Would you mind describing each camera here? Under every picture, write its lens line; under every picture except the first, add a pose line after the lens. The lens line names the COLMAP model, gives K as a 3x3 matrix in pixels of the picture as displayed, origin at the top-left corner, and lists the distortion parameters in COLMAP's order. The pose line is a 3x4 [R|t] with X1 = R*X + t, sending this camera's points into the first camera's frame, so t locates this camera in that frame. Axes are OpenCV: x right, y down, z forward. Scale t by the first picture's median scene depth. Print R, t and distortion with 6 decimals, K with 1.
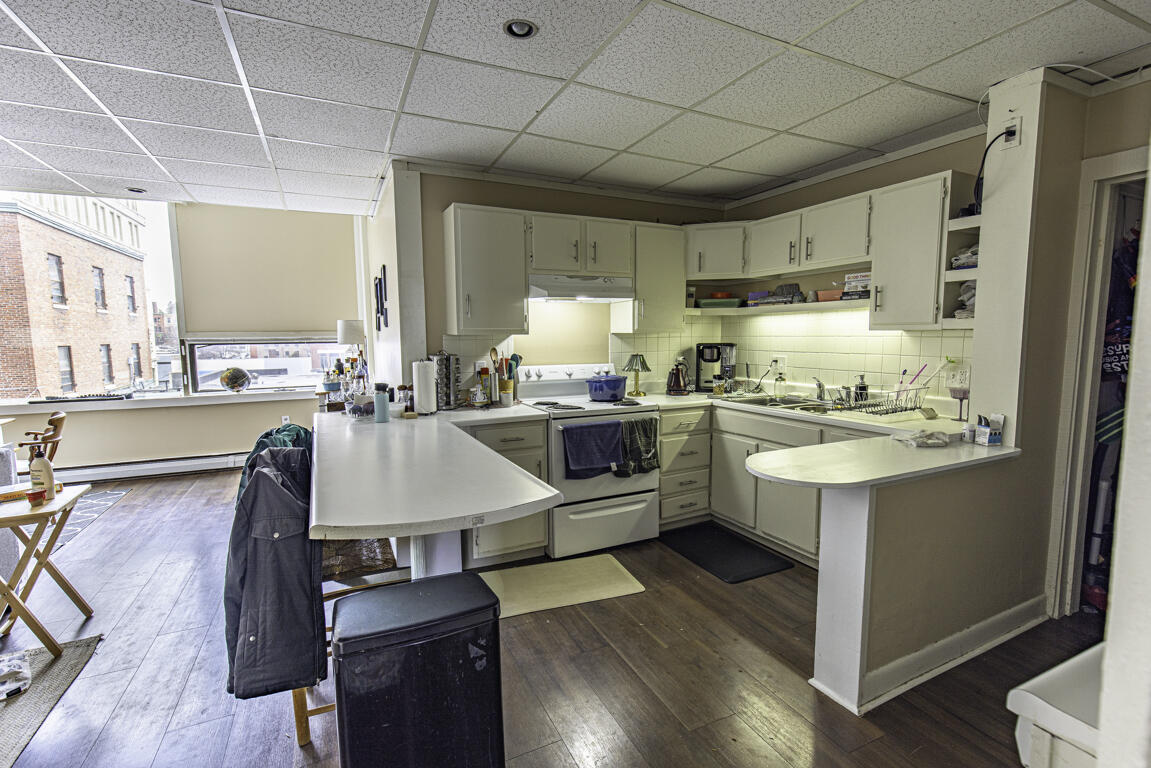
lens RADIAL K [[526.8, 0, 576.2], [0, 526.8, 385.7], [0, 0, 1]] dist [0.004937, 0.000702]
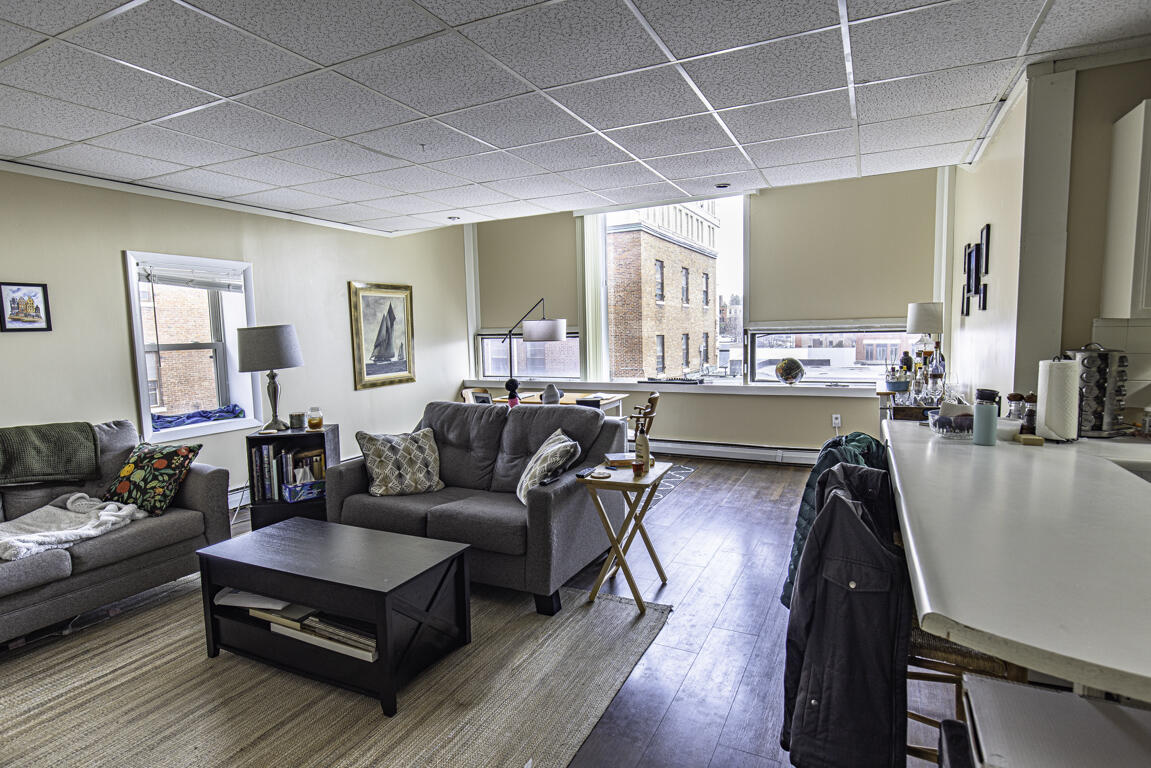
lens RADIAL K [[590.5, 0, 577.5], [0, 590.5, 382.1], [0, 0, 1]] dist [-0.004640, -0.000439]
pose [[0.617661, 0.063373, -0.783887, -0.080400], [-0.060101, 0.997637, 0.033297, -0.006824], [0.784145, 0.026546, 0.620010, 0.074122]]
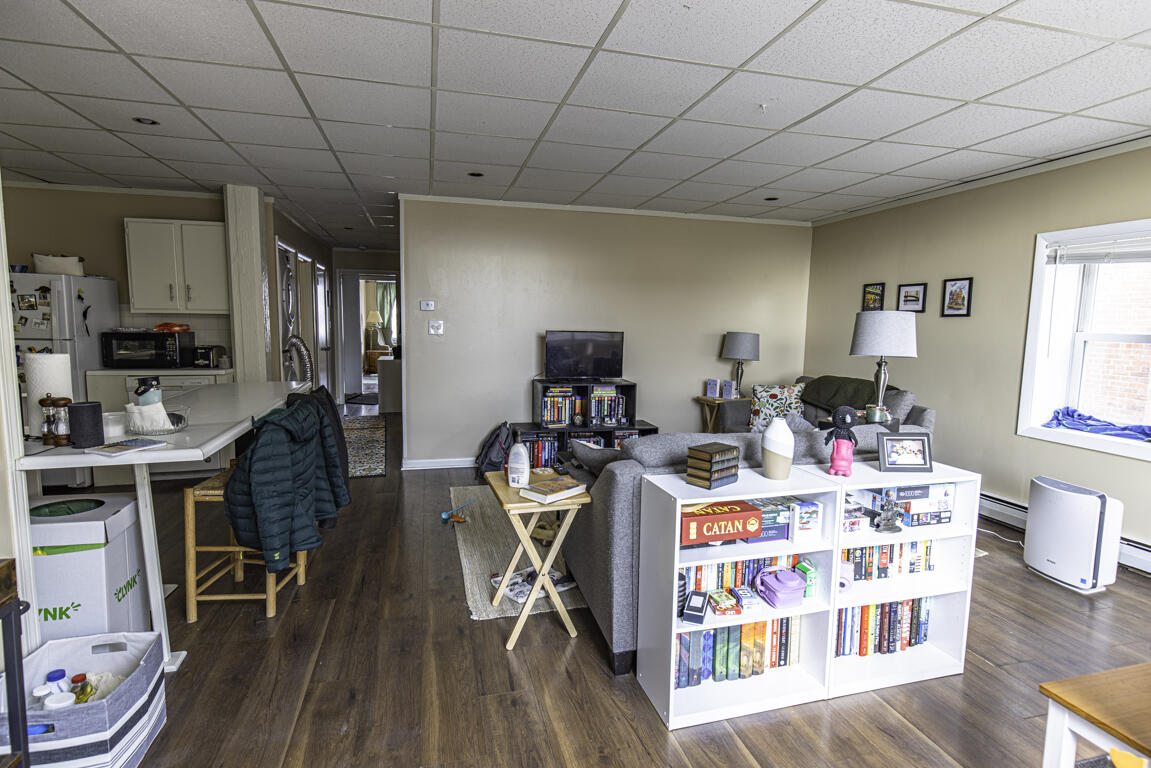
lens RADIAL K [[590.5, 0, 578.4], [0, 590.5, 379.4], [0, 0, 1]] dist [-0.004640, -0.000439]
pose [[-0.982898, -0.030040, 0.181682, -0.230528], [0.009006, 0.977583, 0.210357, -0.032888], [-0.183929, 0.208395, -0.960594, 0.314909]]
